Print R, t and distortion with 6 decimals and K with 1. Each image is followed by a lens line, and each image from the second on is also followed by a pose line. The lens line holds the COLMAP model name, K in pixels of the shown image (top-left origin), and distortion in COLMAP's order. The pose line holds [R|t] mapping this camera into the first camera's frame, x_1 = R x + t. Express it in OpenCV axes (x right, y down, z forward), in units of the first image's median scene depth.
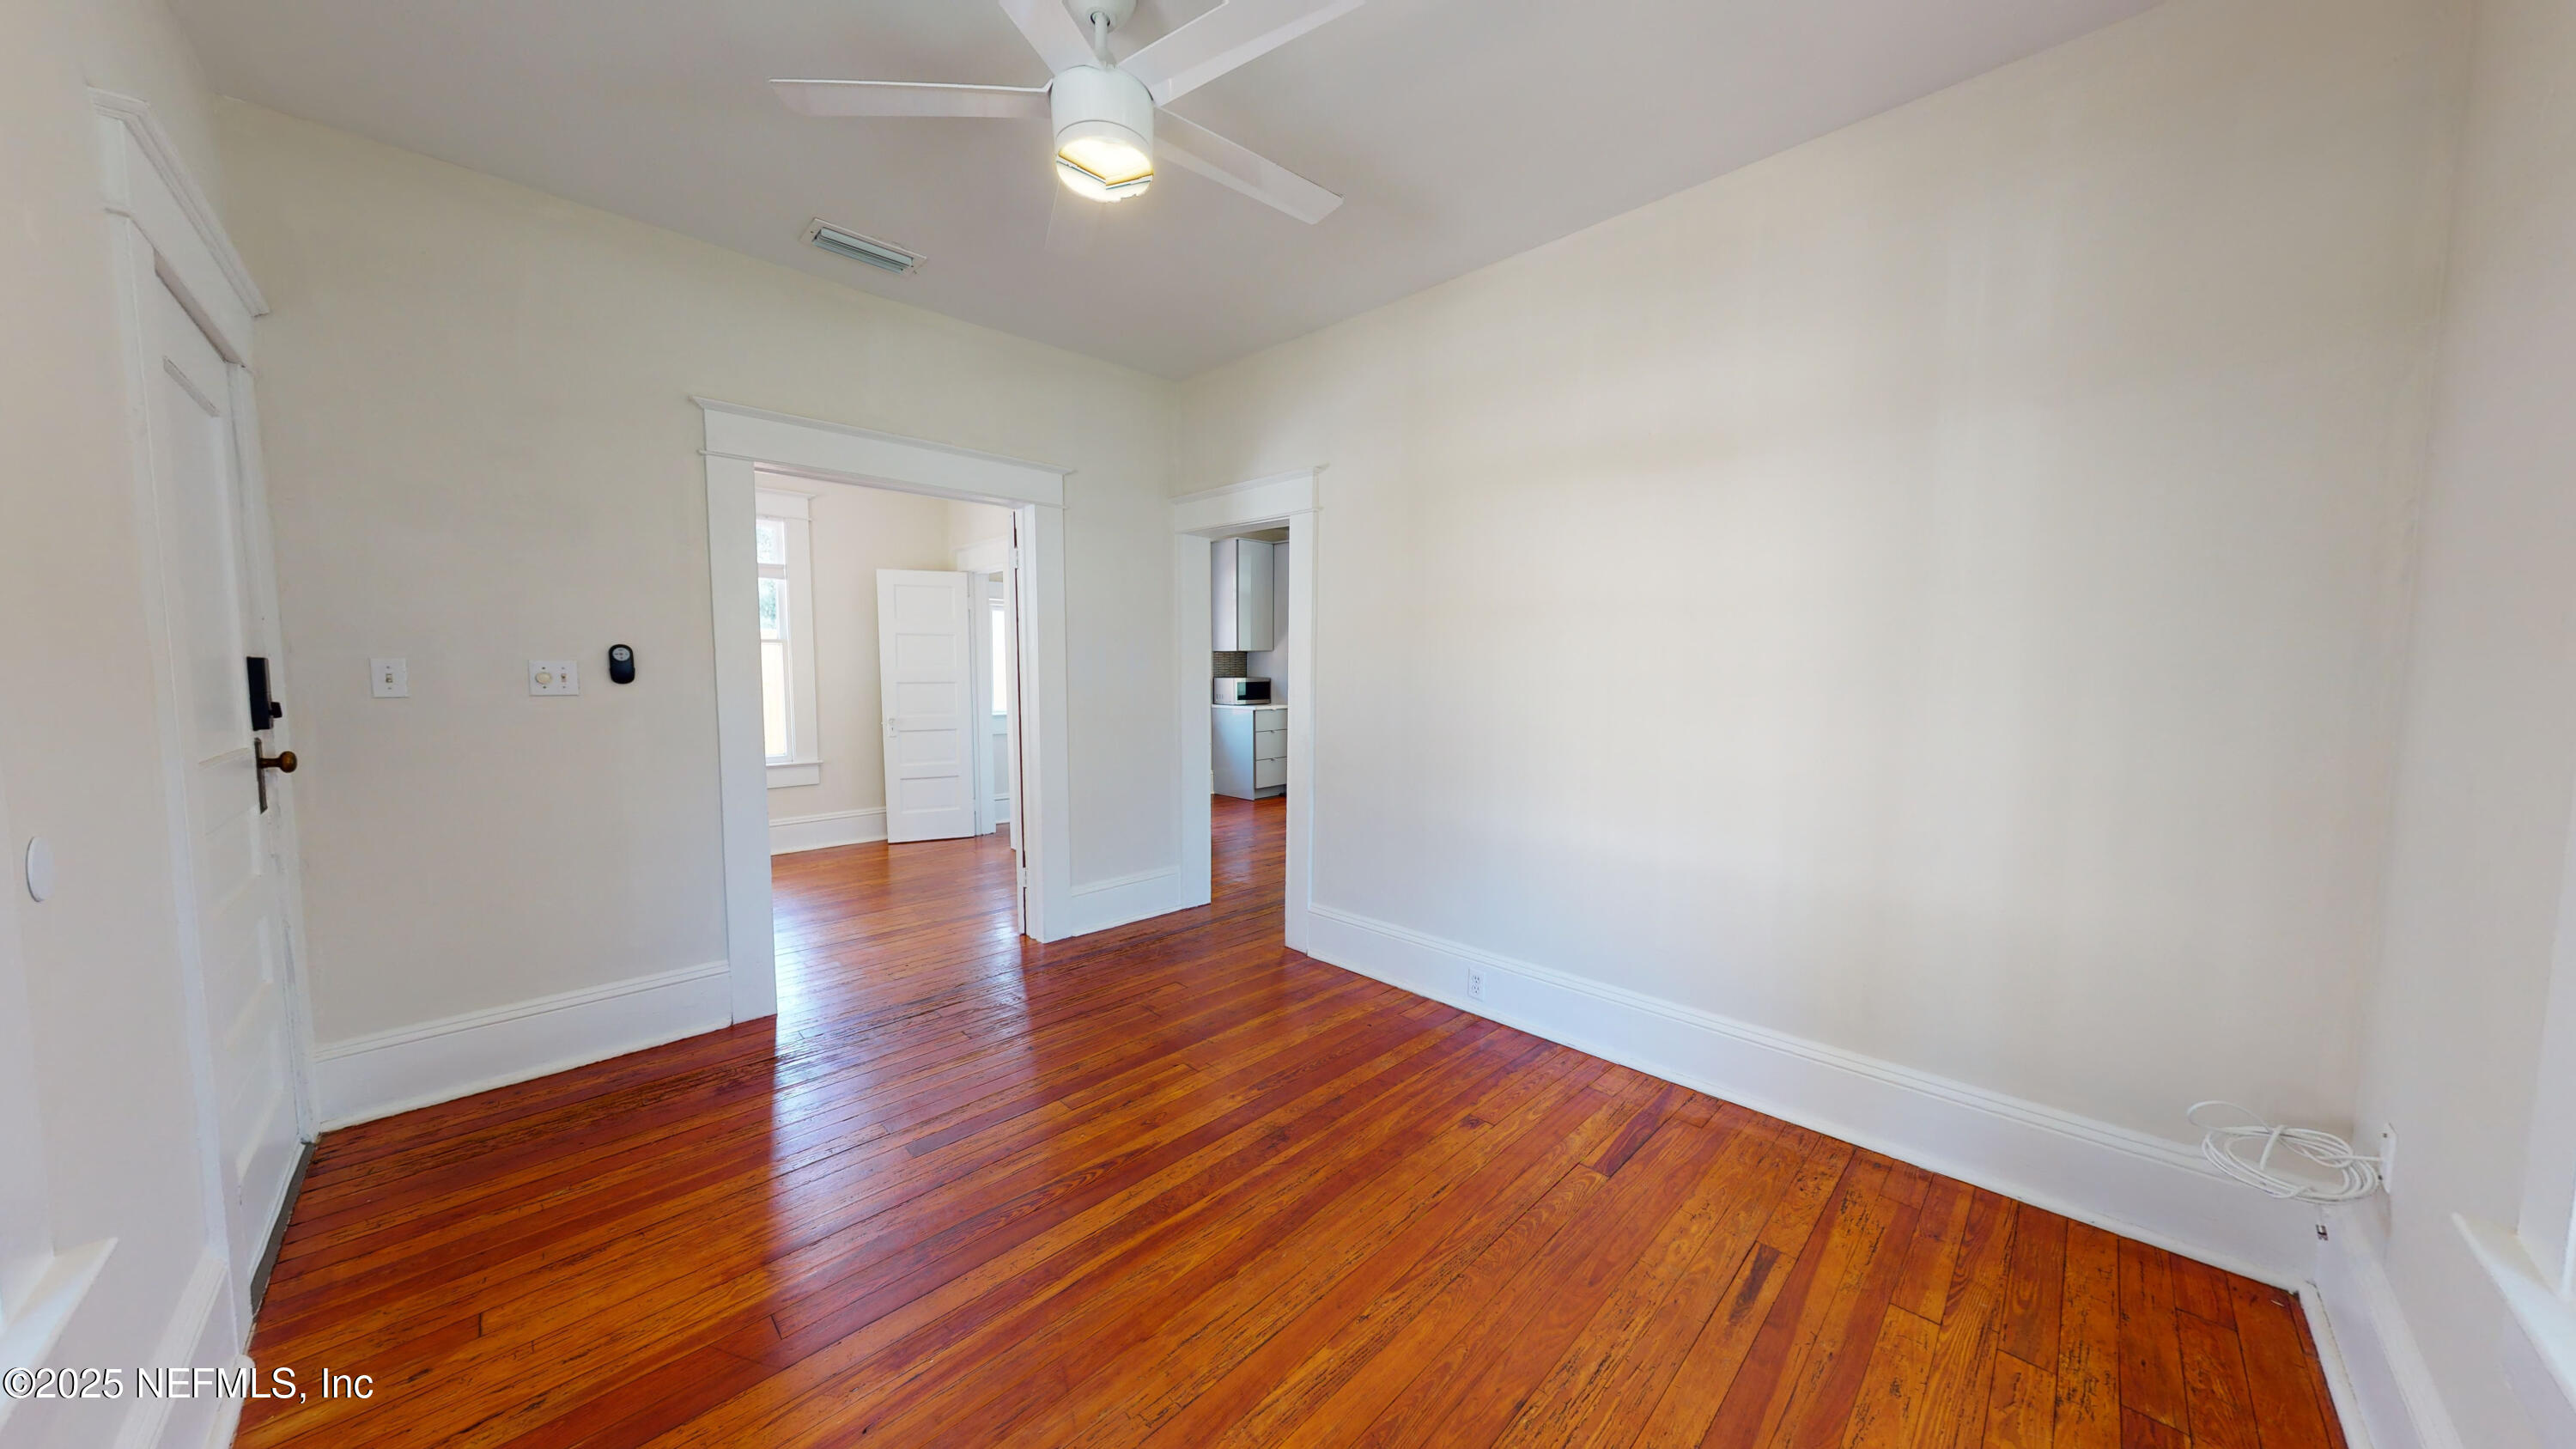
lens RADIAL K [[811.3, 0, 1291.6], [0, 811.3, 727.0], [0, 0, 1]] dist [0.000380, -0.000102]
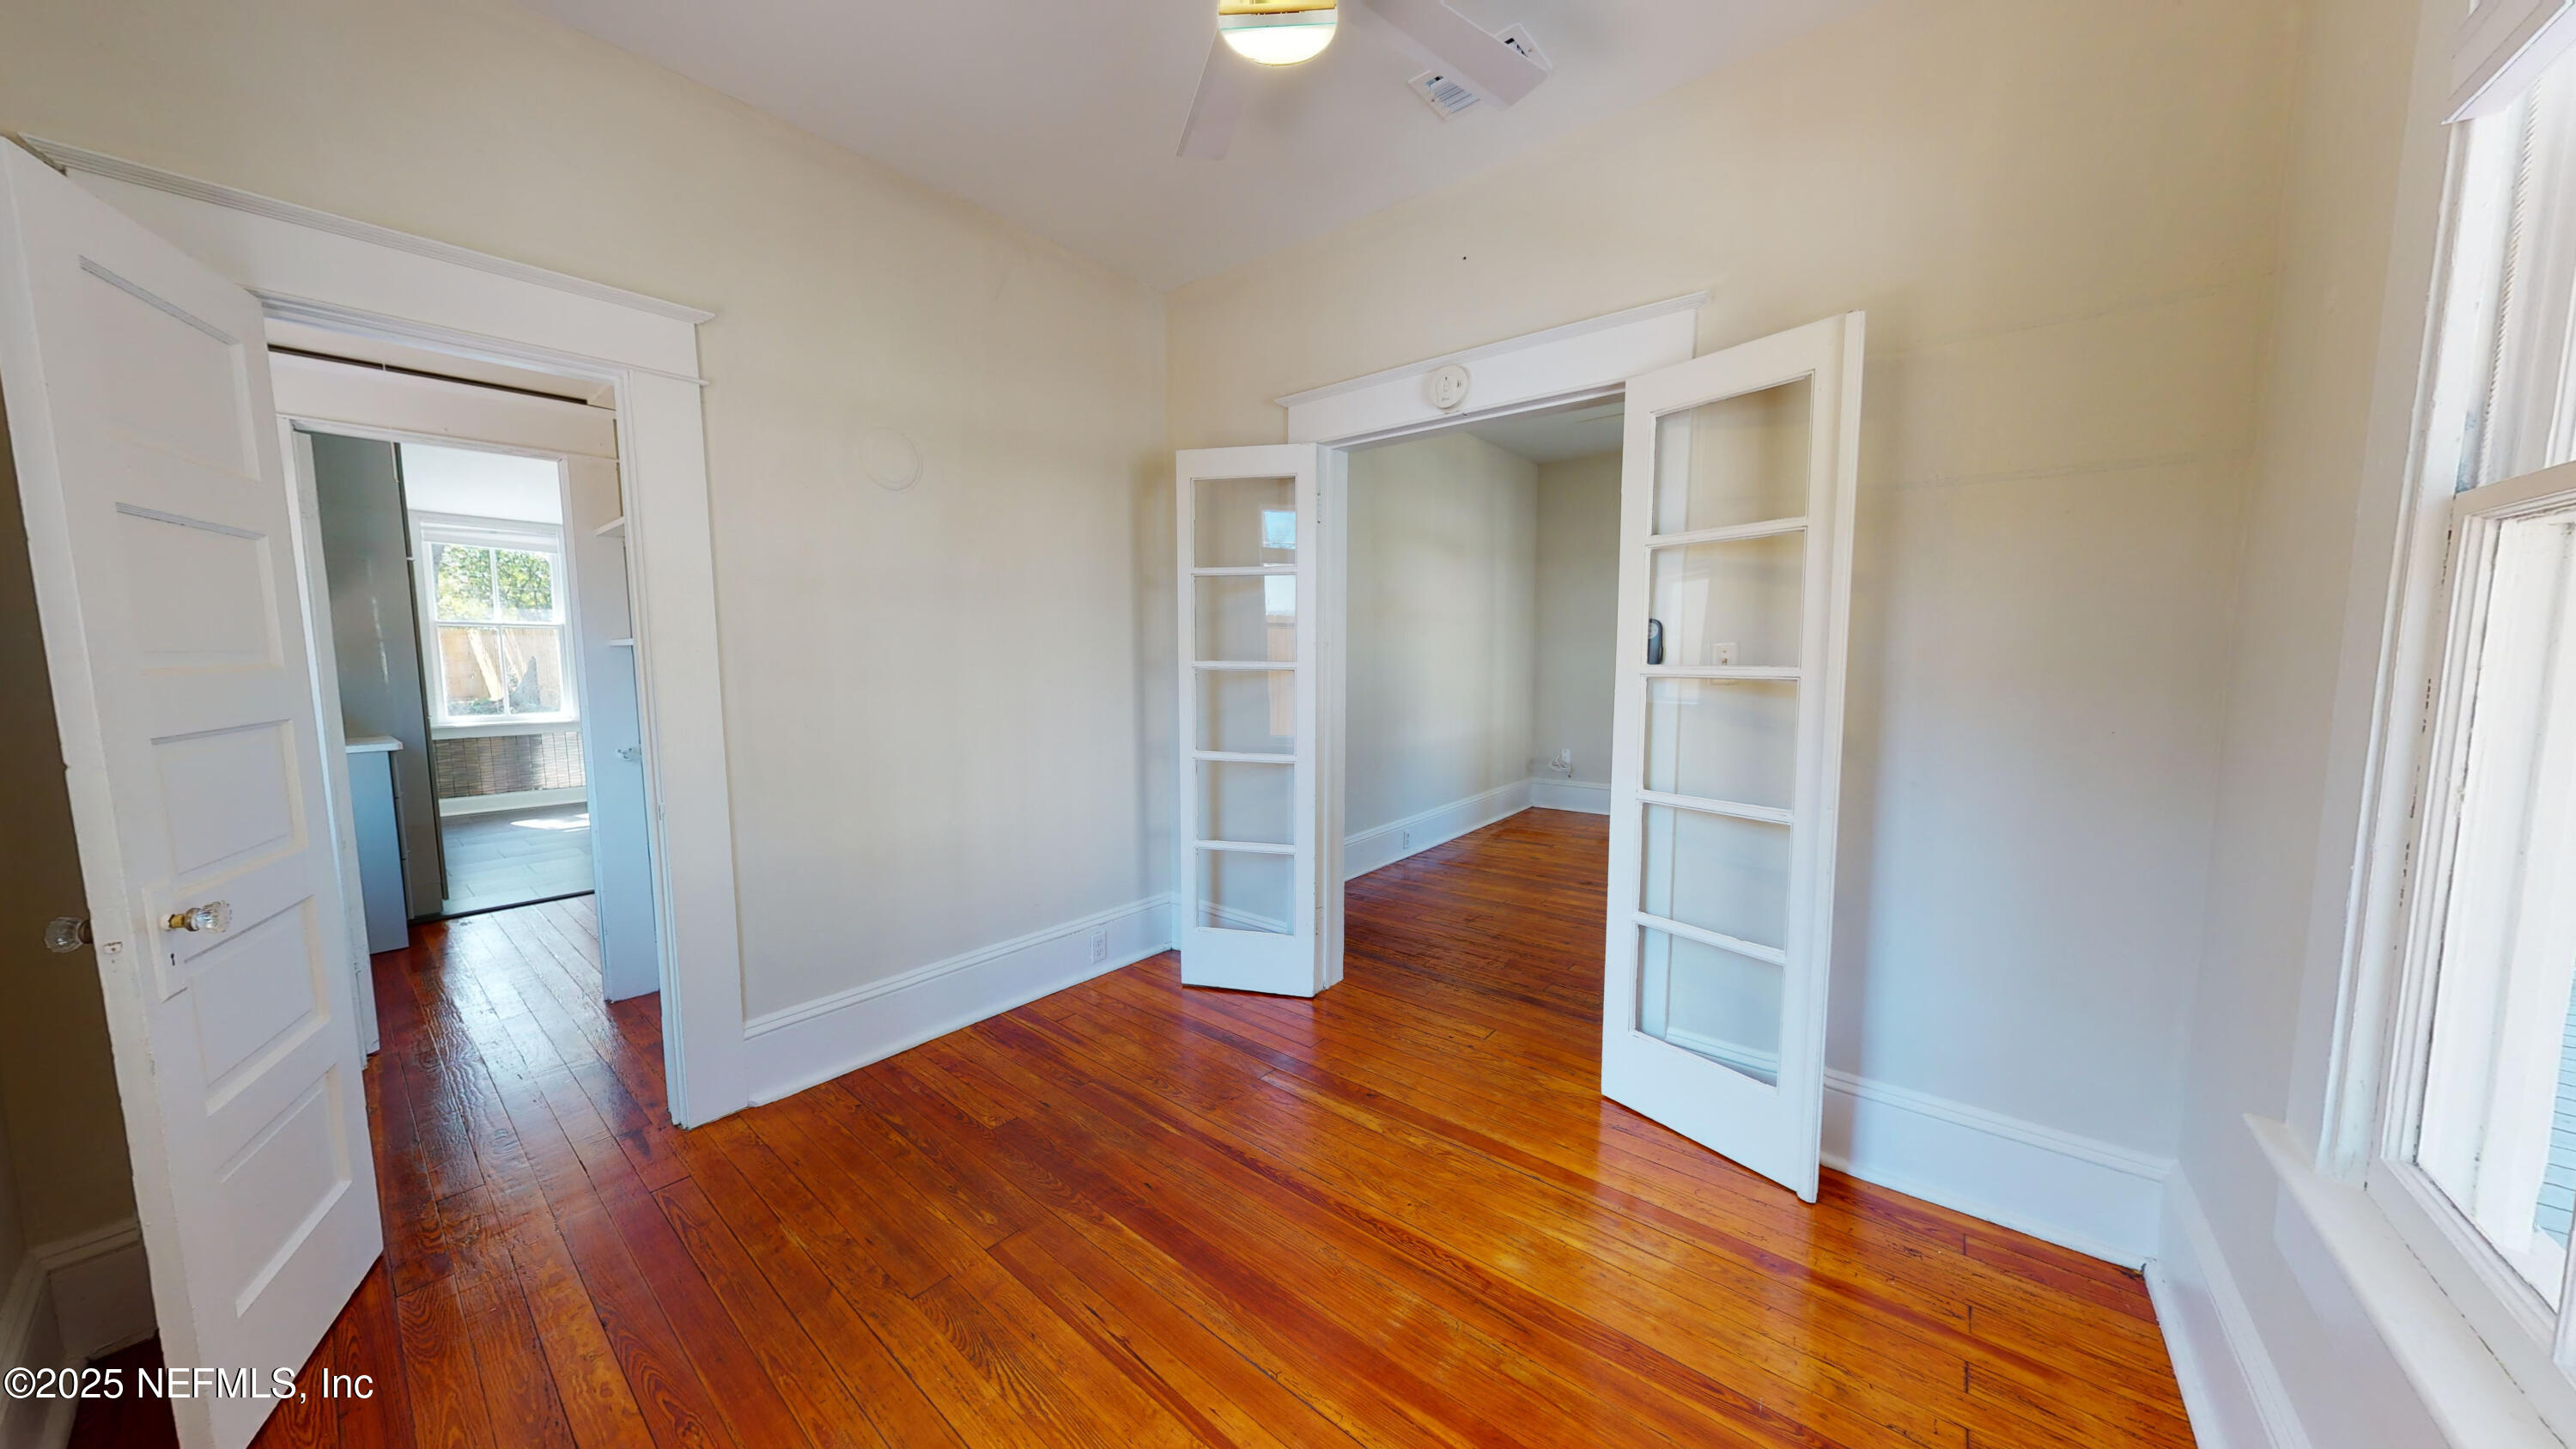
lens RADIAL K [[811.3, 0, 1291.6], [0, 811.3, 727.0], [0, 0, 1]] dist [0.000380, -0.000102]
pose [[-0.102278, -0.092014, 0.990491, -1.414523], [0.085947, 0.991172, 0.100952, -0.099439], [-0.991036, 0.095455, -0.093467, 1.421953]]
